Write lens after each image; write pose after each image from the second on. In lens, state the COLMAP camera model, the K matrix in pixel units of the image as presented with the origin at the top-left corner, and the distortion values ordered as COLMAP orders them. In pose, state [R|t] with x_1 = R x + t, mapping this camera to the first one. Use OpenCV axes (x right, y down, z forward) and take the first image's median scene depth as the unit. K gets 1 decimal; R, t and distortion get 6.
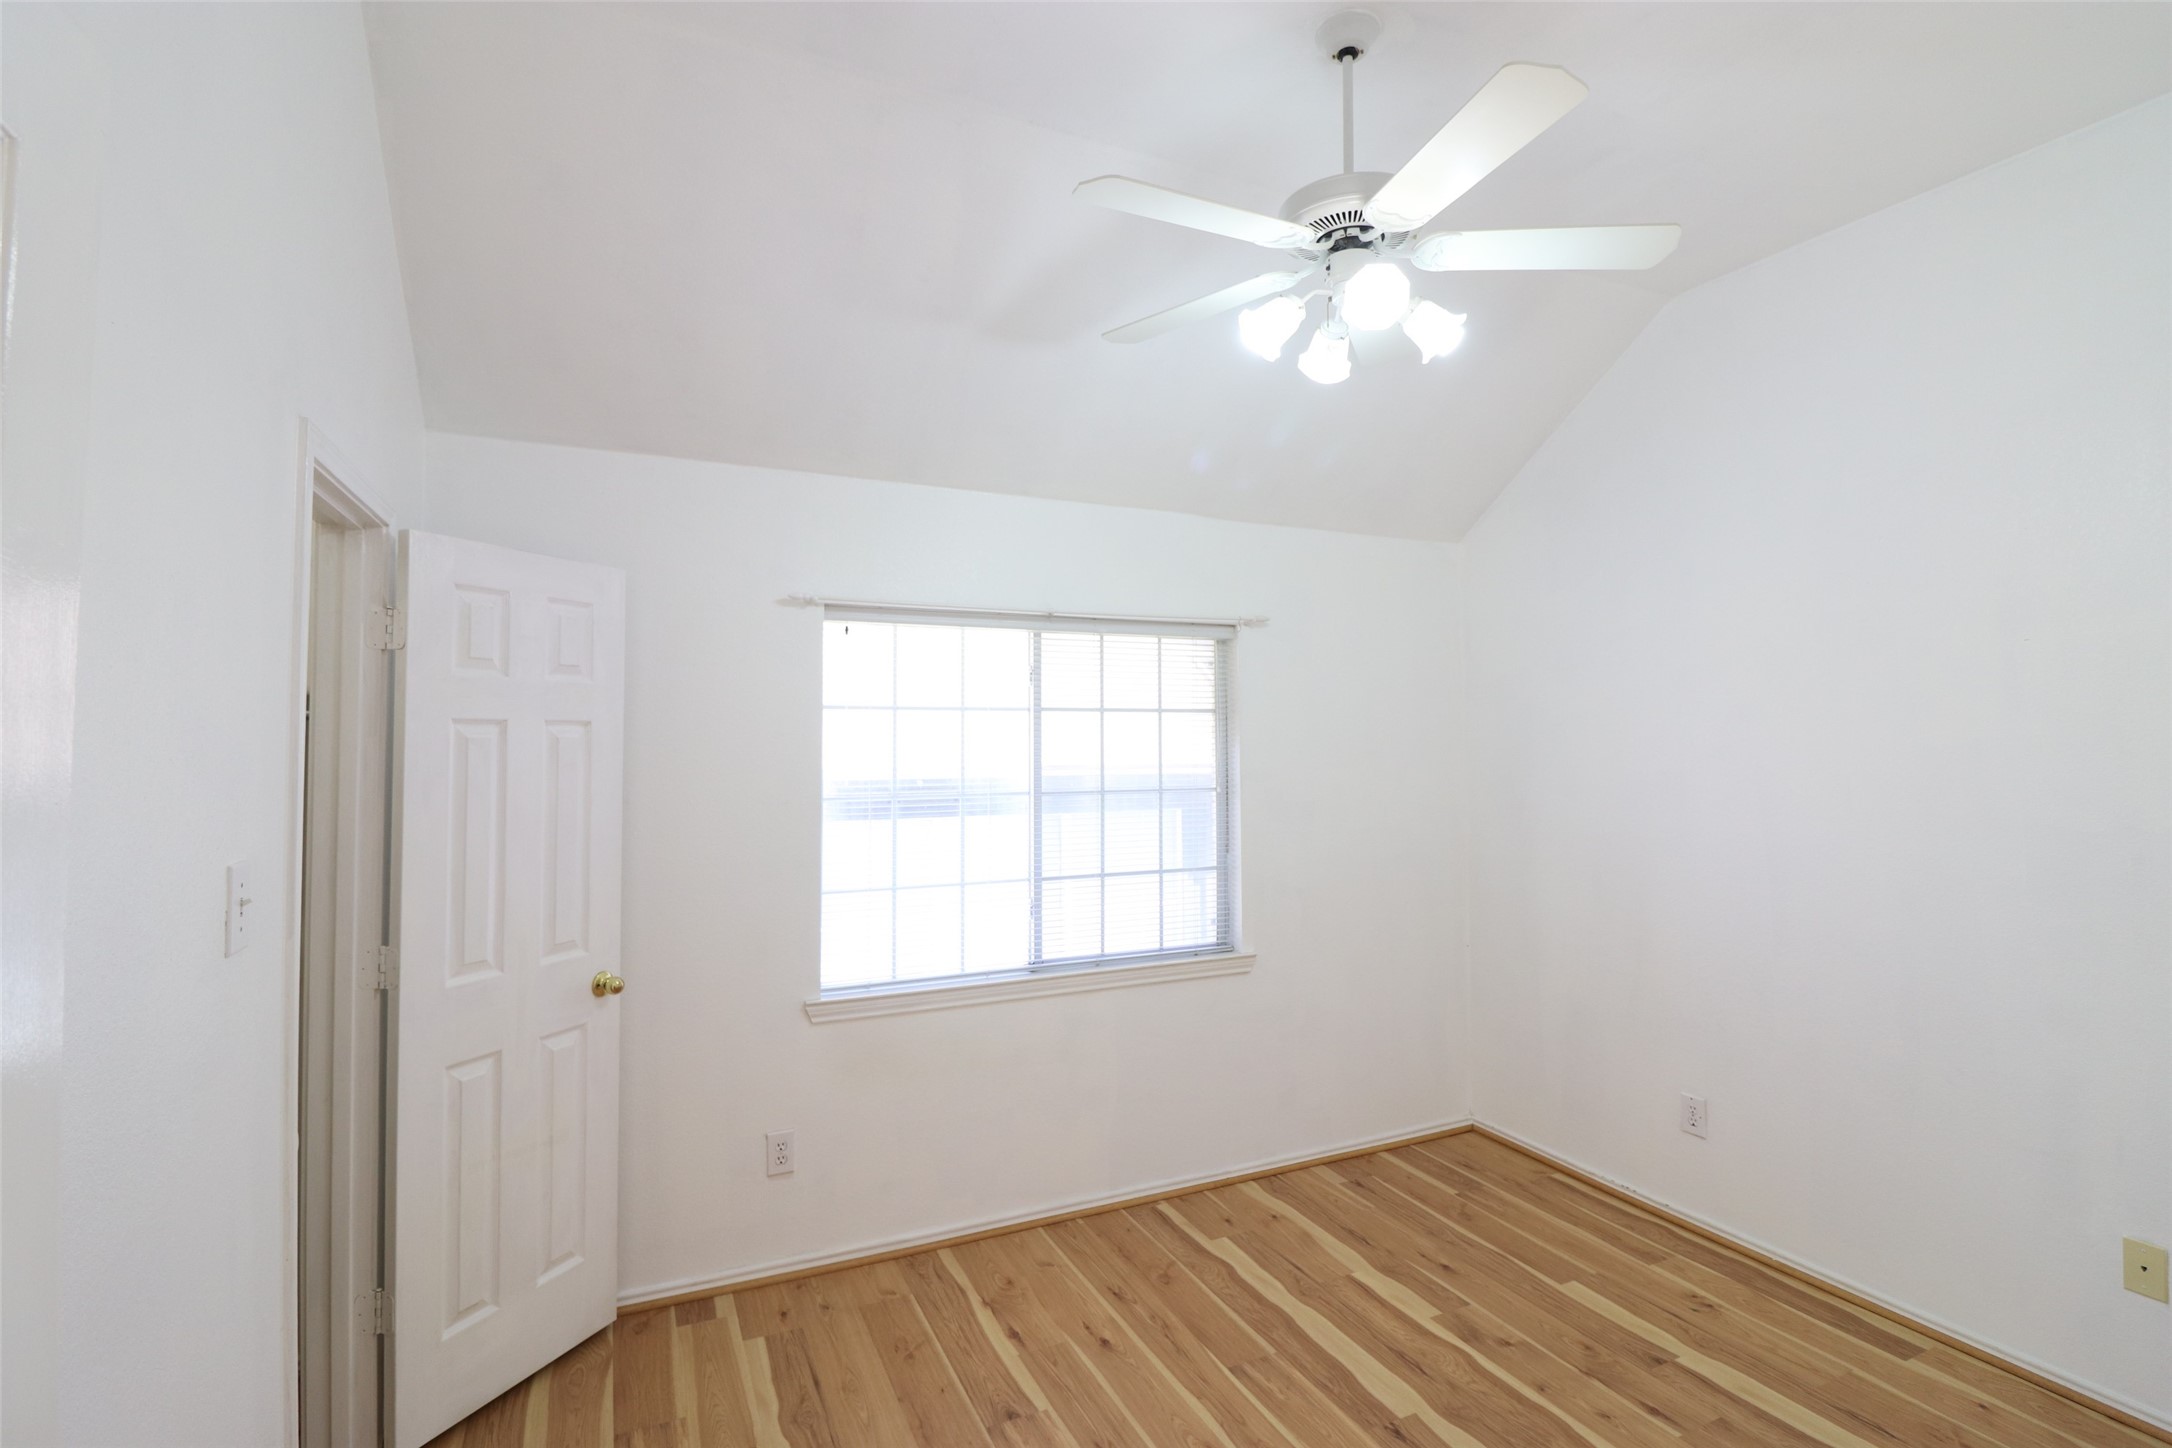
lens RADIAL K [[1011.7, 0, 1088.7], [0, 1011.7, 693.1], [0, 0, 1]] dist [0.001438, -0.013752]
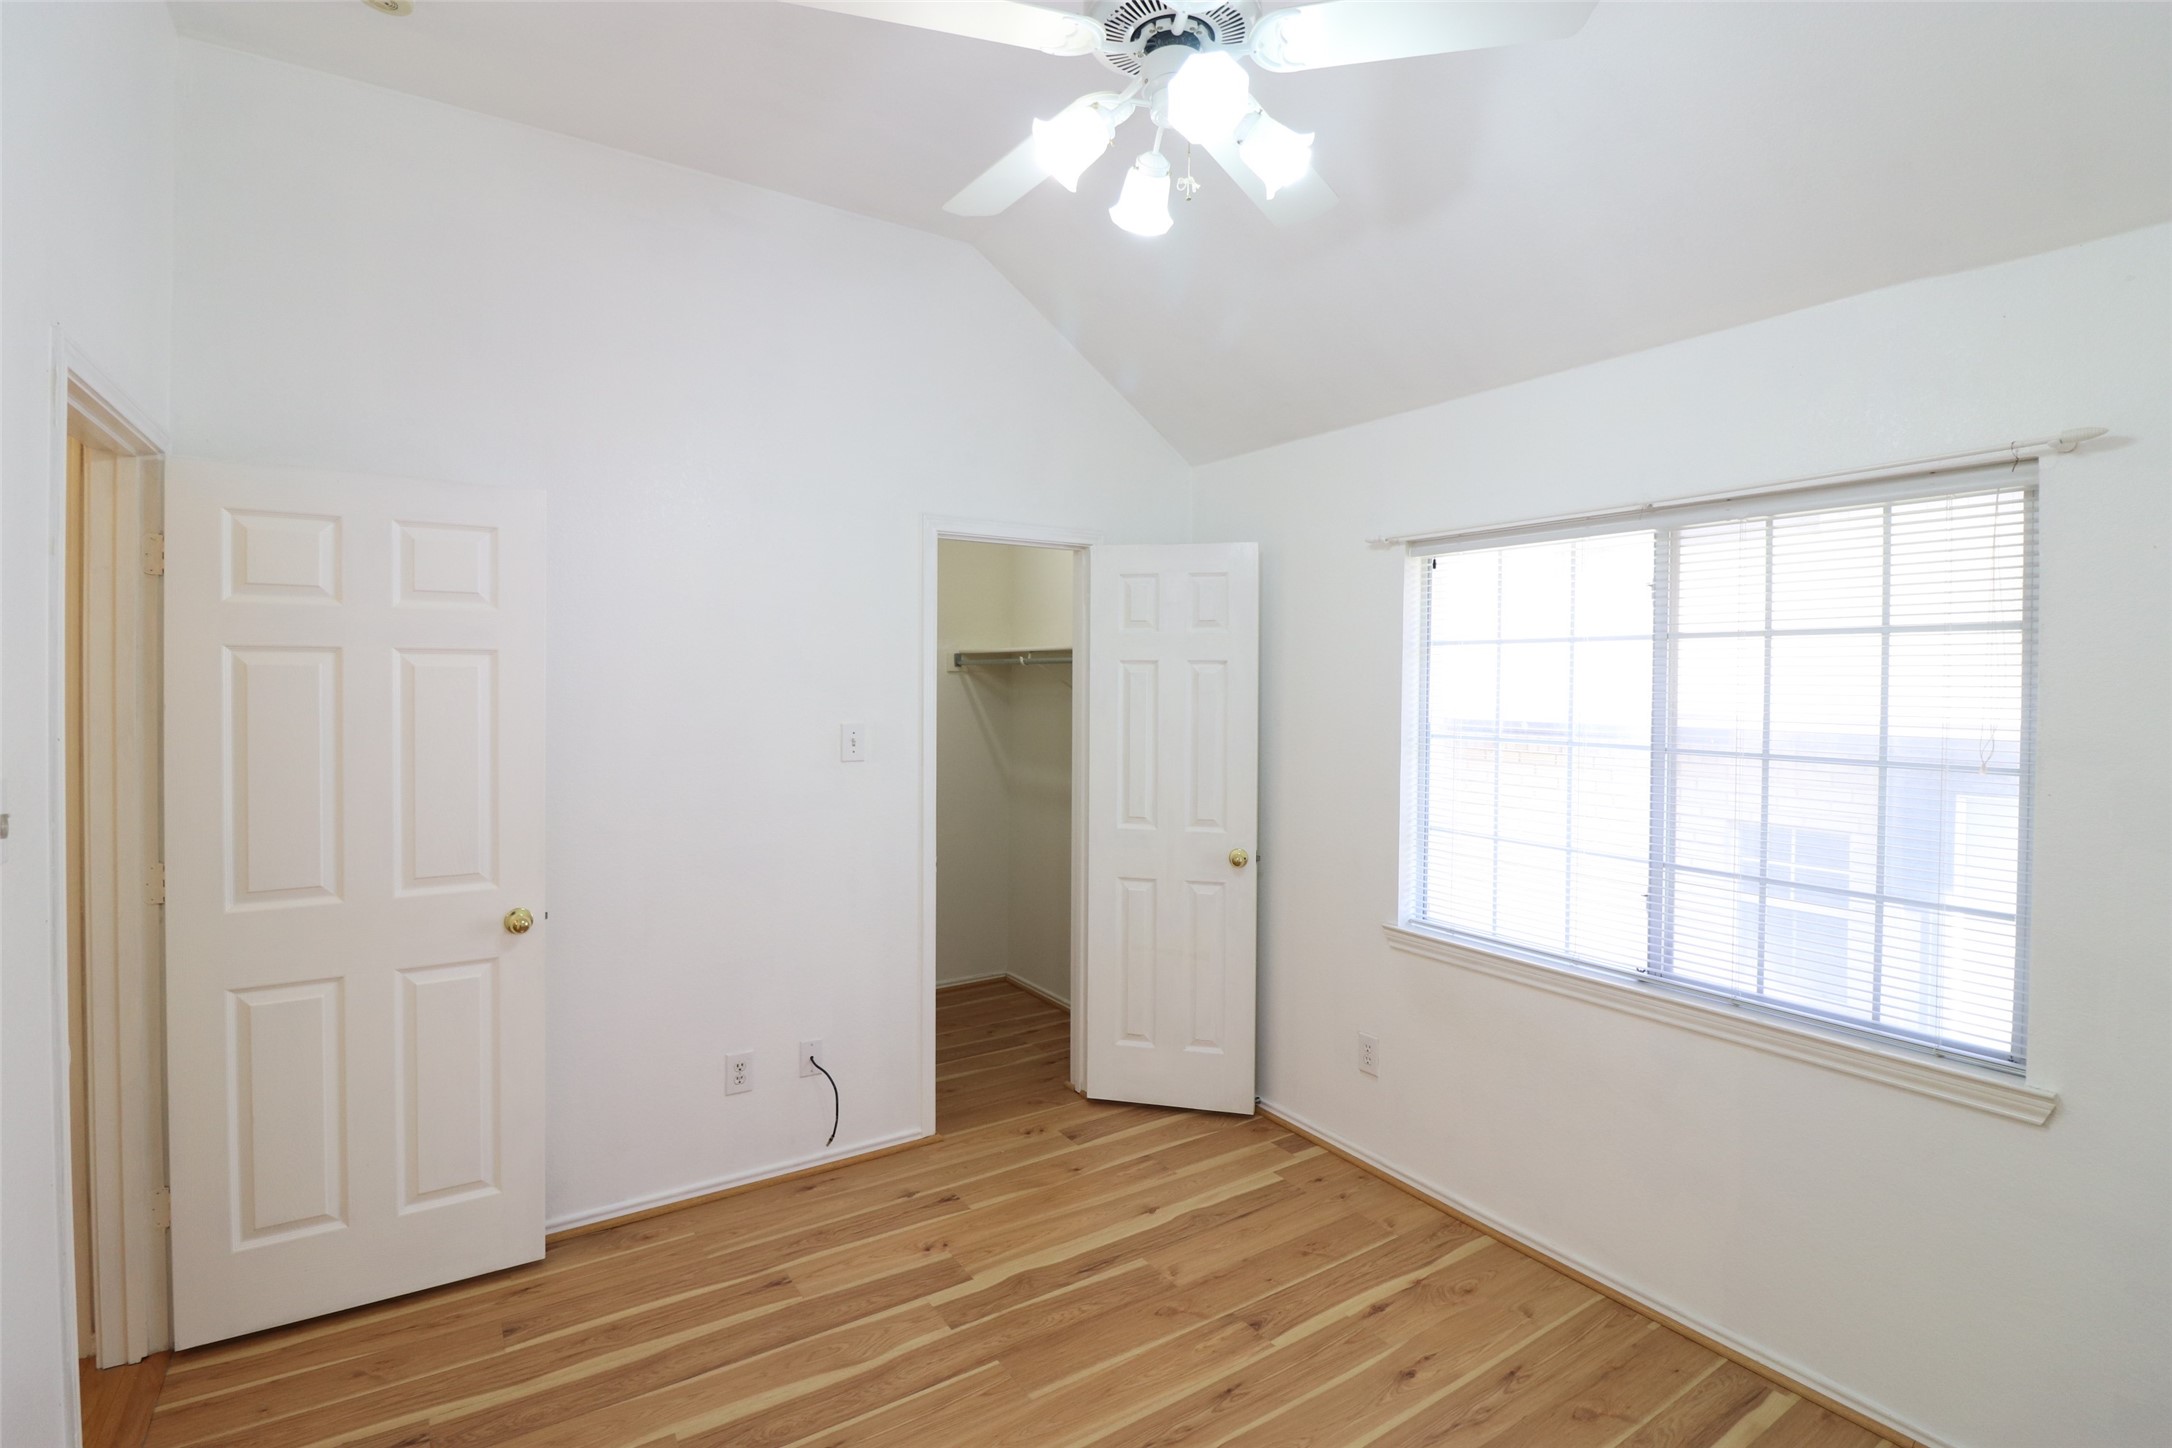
lens RADIAL K [[1011.7, 0, 1088.7], [0, 1011.7, 693.1], [0, 0, 1]] dist [0.001438, -0.013752]
pose [[0.151108, 0.017671, -0.988359, 0.698895], [0.036236, 0.999069, 0.023402, 0.028384], [0.987853, -0.039350, 0.150327, 0.536504]]
